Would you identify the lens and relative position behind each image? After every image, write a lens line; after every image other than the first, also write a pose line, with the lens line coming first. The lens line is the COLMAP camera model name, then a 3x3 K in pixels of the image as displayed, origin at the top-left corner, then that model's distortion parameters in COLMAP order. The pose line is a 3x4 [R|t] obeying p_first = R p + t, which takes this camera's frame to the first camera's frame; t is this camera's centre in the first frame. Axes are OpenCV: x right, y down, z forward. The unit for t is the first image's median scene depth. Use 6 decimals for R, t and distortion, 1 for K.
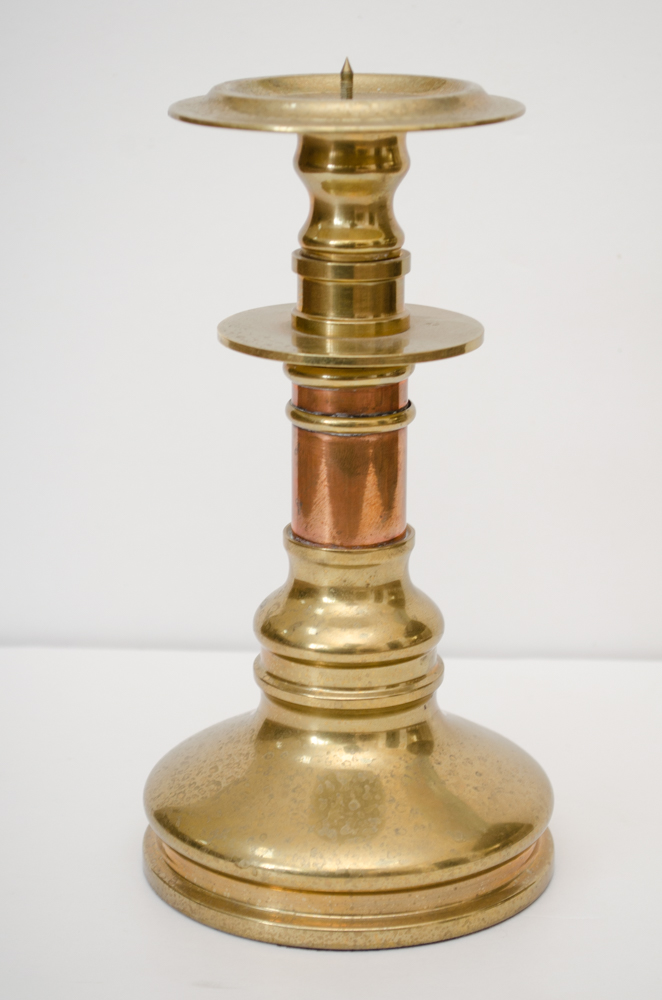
lens RADIAL K [[2434.1, 0, 331.0], [0, 2434.1, 500.0], [0, 0, 1]] dist [0.004984, 0.657579]
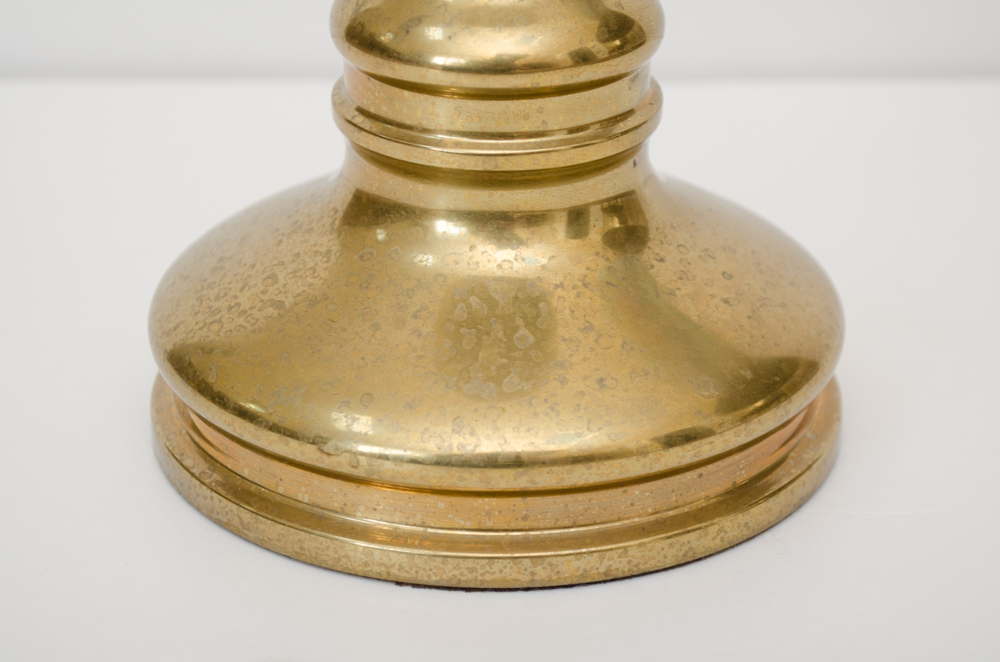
lens RADIAL K [[2434.1, 0, 500.0], [0, 2434.1, 331.0], [0, 0, 1]] dist [0.004984, 0.657579]
pose [[0.996732, -0.029834, 0.075070, -0.037832], [0.017530, 0.987040, 0.159511, 0.031695], [-0.078856, -0.157674, 0.984338, 0.429022]]
